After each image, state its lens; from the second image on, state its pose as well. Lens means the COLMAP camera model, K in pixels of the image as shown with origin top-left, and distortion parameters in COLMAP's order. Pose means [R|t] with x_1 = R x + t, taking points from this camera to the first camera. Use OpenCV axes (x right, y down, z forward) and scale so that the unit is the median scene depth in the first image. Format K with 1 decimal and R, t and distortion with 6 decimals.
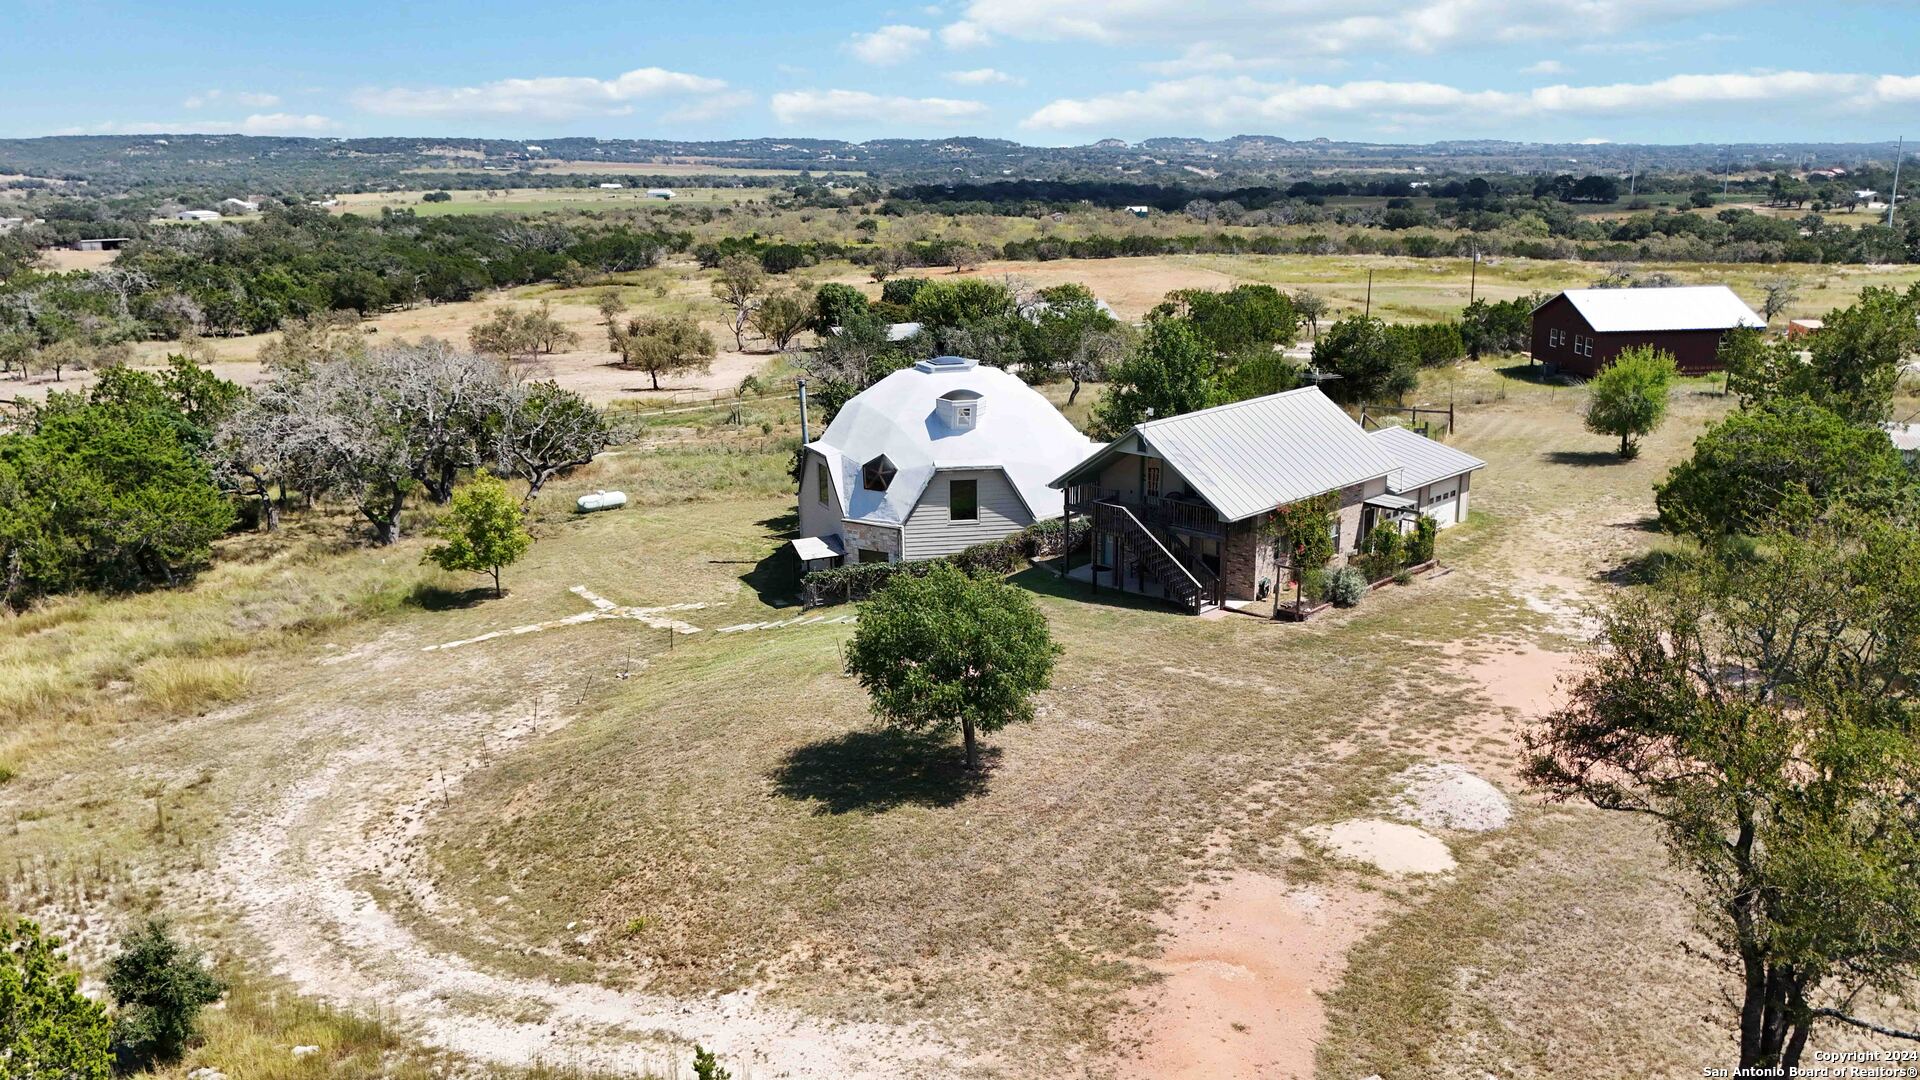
lens RADIAL K [[1497.4, 0, 960.0], [0, 1497.4, 540.0], [0, 0, 1]] dist [0.093436, -0.122495]
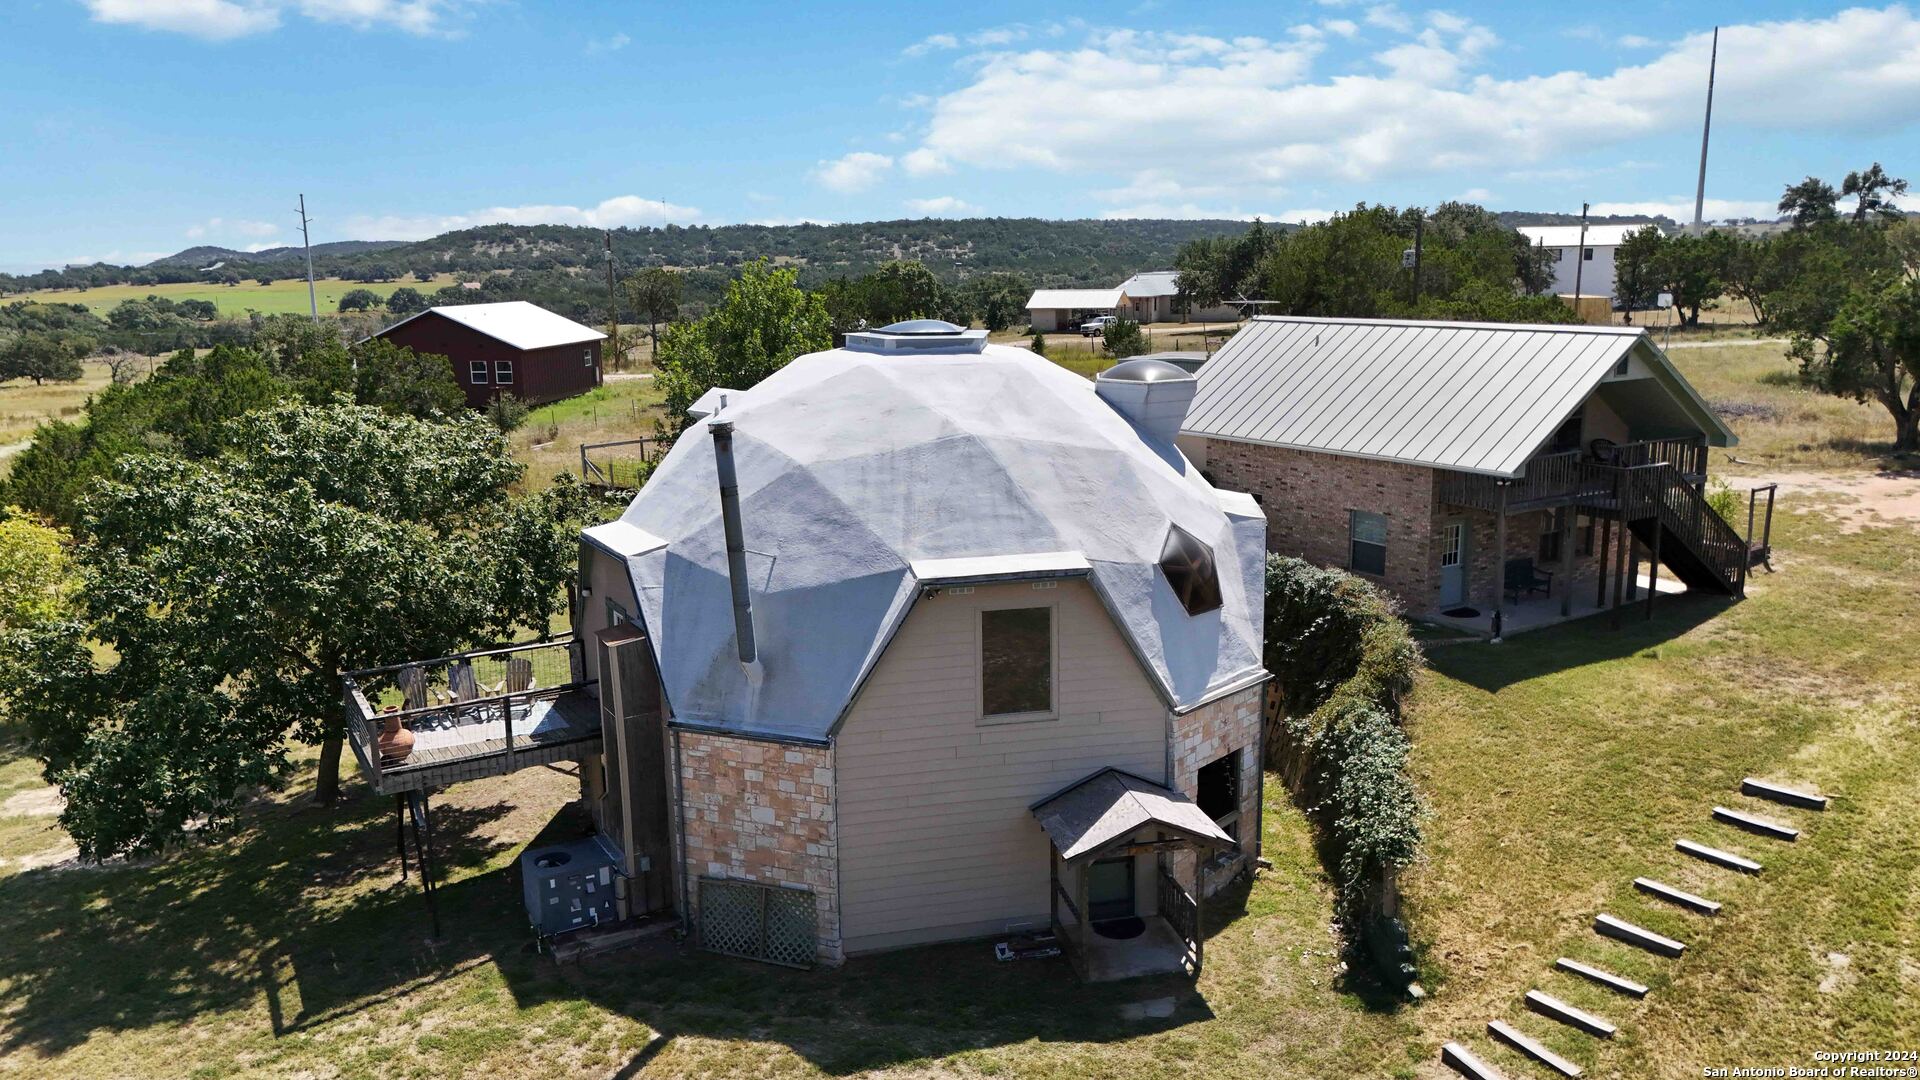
lens RADIAL K [[1426.2, 0, 960.0], [0, 1426.2, 540.0], [0, 0, 1]] dist [0.088296, -0.098961]
pose [[0.218171, -0.180109, 0.959147, -0.069764], [0.258529, 0.958375, 0.121158, -0.018418], [-0.941044, 0.221534, 0.255653, 0.152413]]
